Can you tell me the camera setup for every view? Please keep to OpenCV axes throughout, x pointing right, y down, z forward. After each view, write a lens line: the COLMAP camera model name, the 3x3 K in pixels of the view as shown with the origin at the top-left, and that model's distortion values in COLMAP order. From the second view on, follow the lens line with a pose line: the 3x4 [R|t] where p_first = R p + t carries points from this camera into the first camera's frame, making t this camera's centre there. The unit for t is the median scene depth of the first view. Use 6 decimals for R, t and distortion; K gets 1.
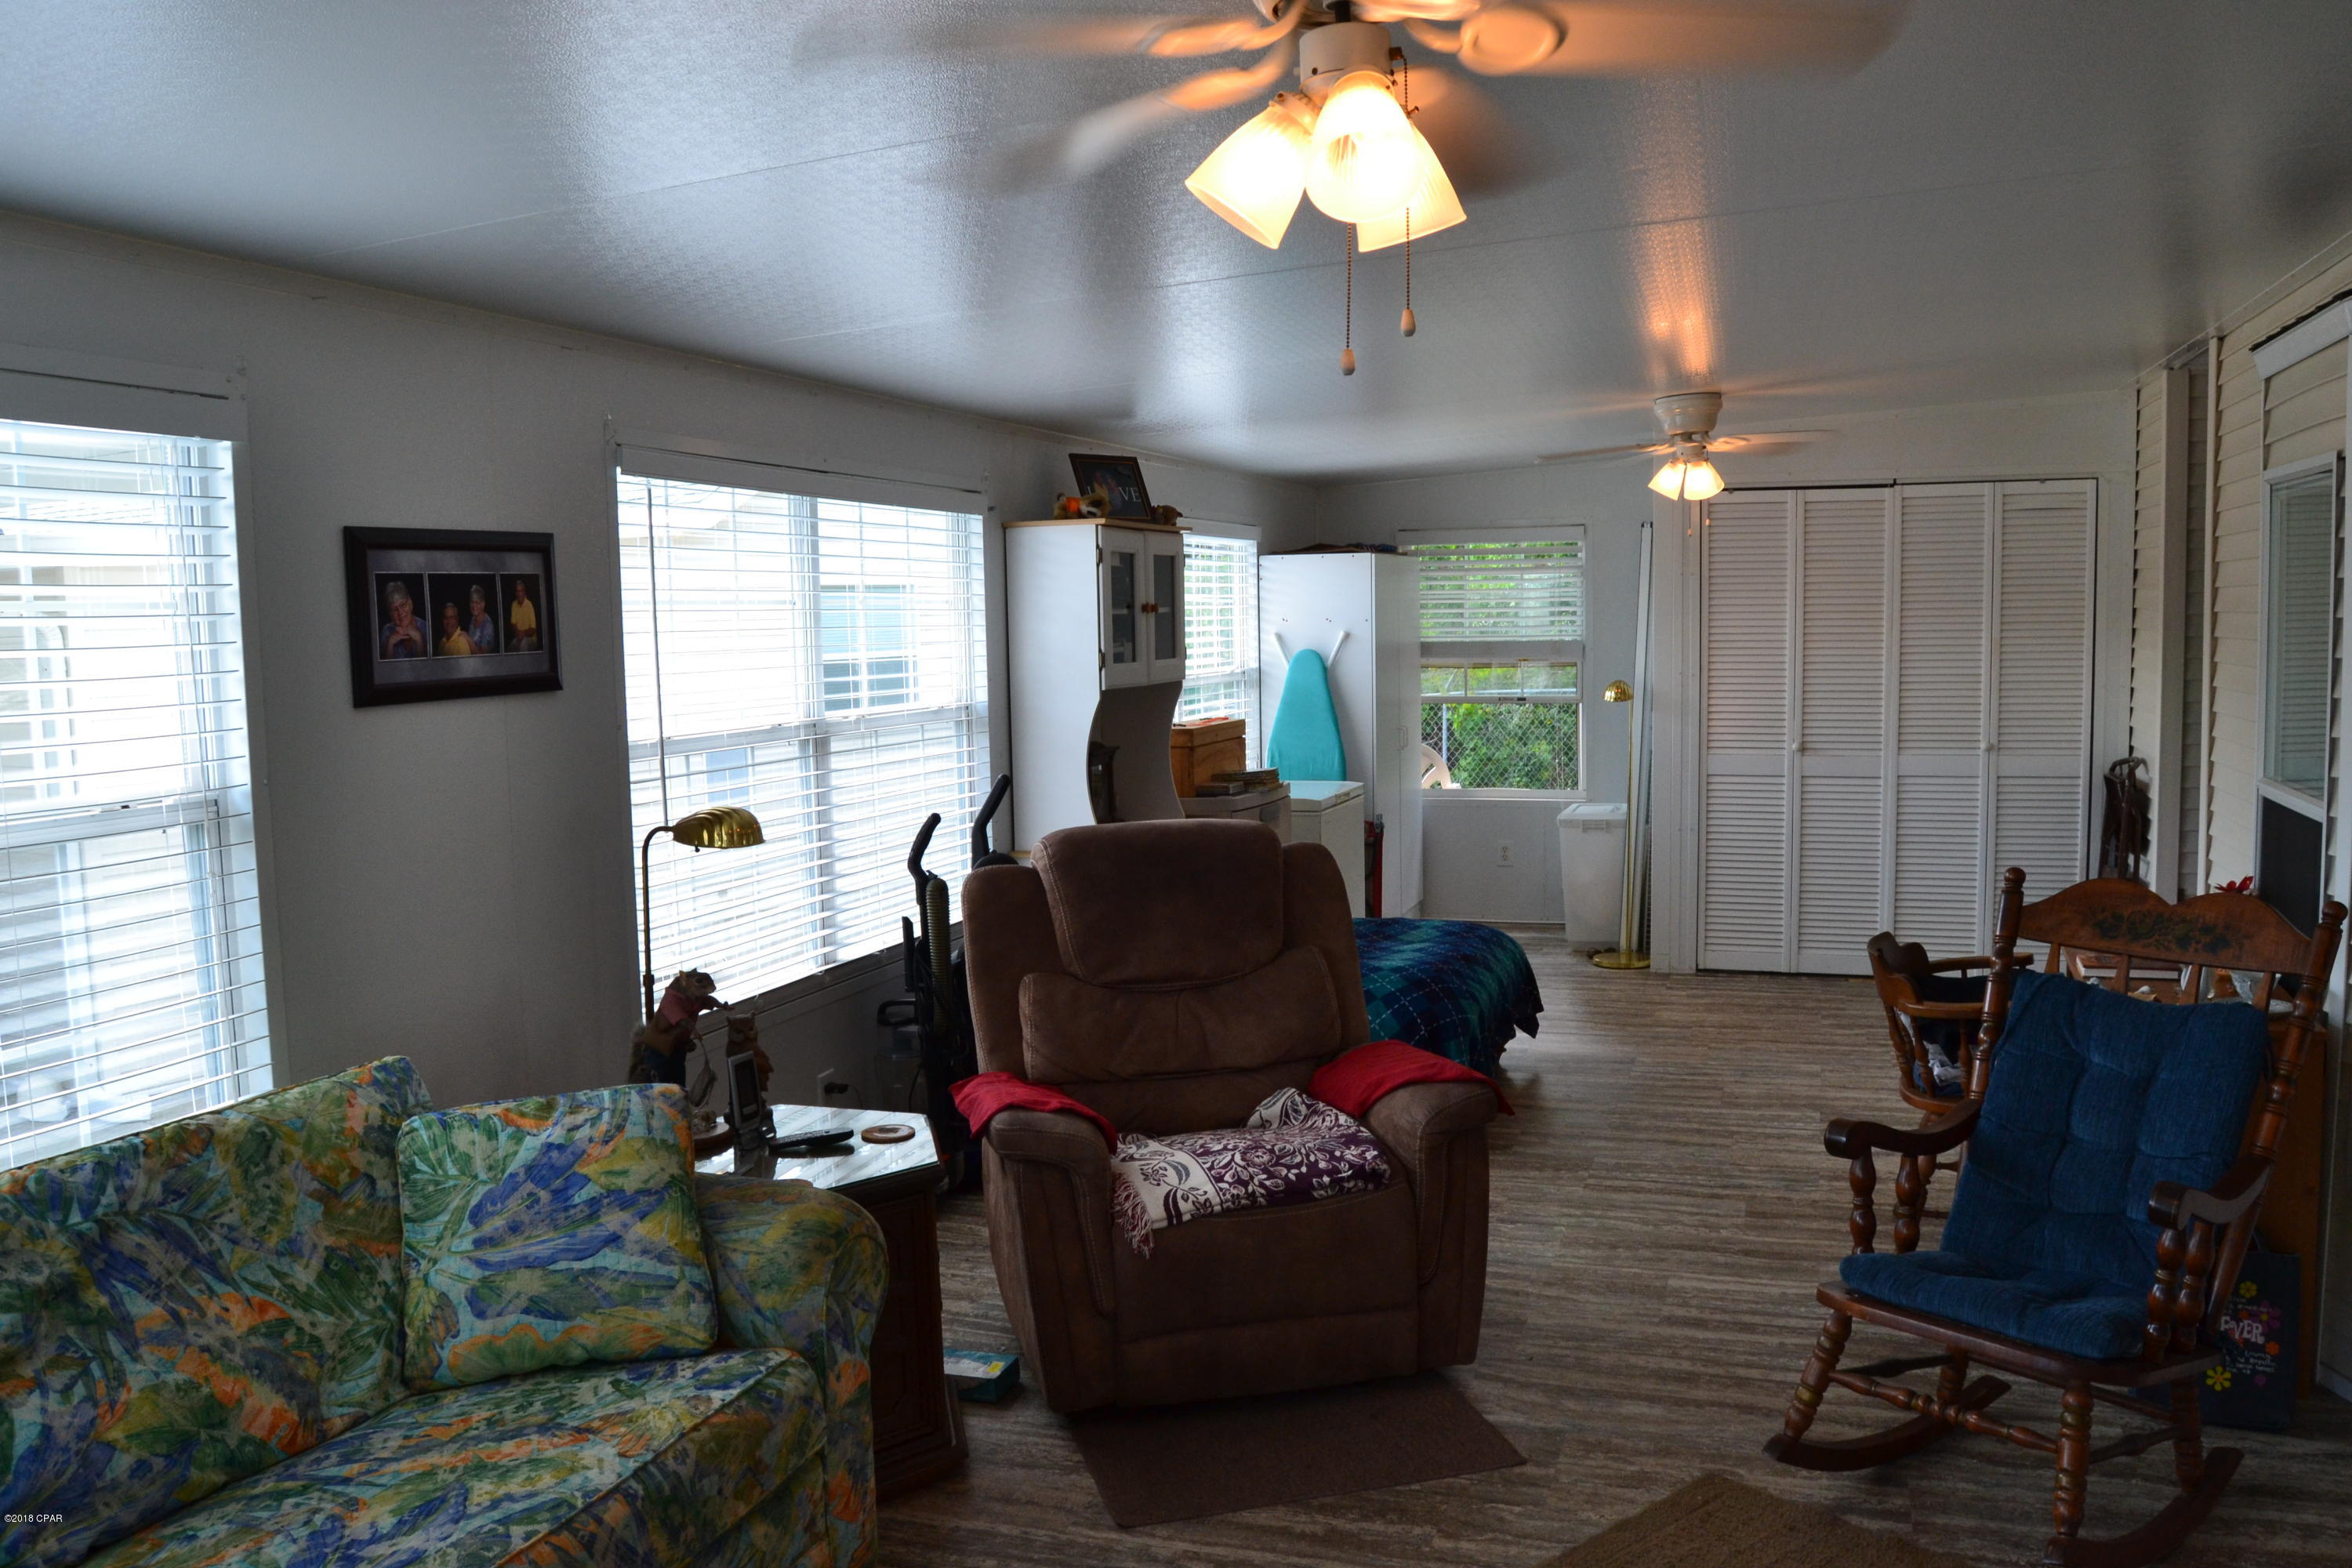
lens RADIAL K [[1879.0, 0, 1176.0], [0, 1879.0, 784.0], [0, 0, 1]] dist [-0.099481, 0.014909]
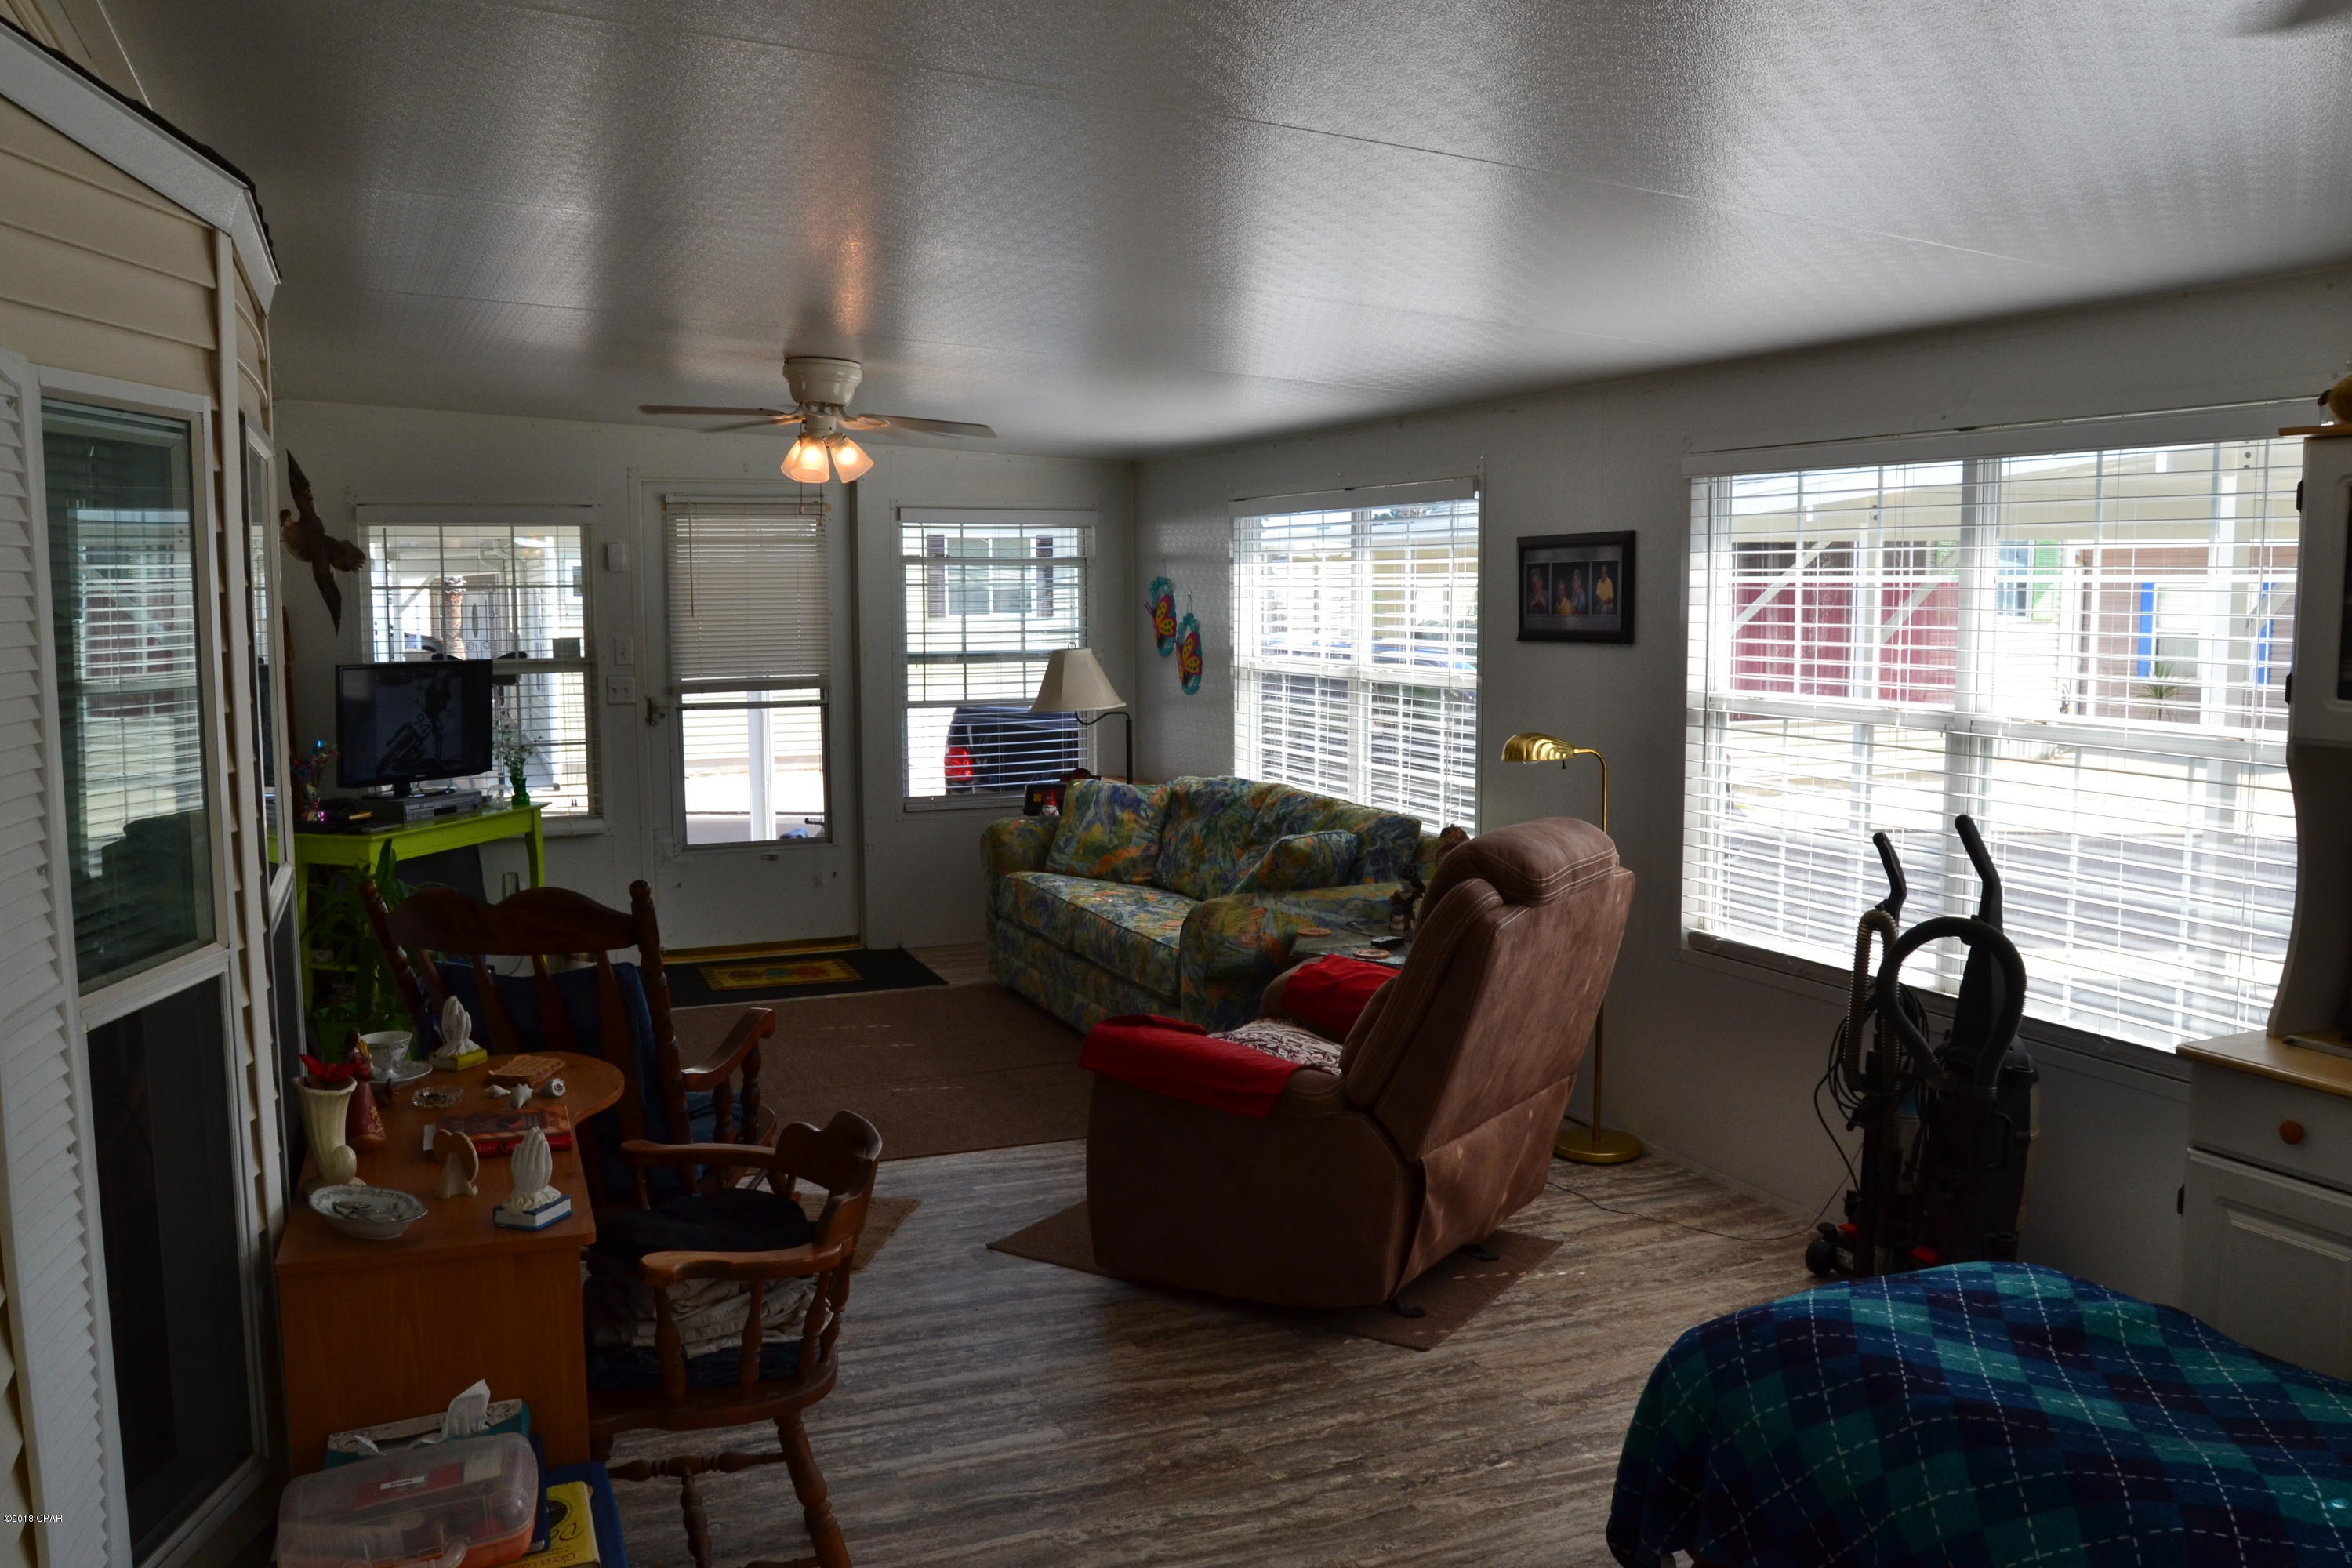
lens RADIAL K [[1879.0, 0, 1176.0], [0, 1879.0, 784.0], [0, 0, 1]] dist [-0.099481, 0.014909]
pose [[-0.741251, 0.088080, -0.665423, 0.911111], [-0.044778, 0.982656, 0.179953, -0.195995], [0.669732, 0.163187, -0.724451, 1.924128]]
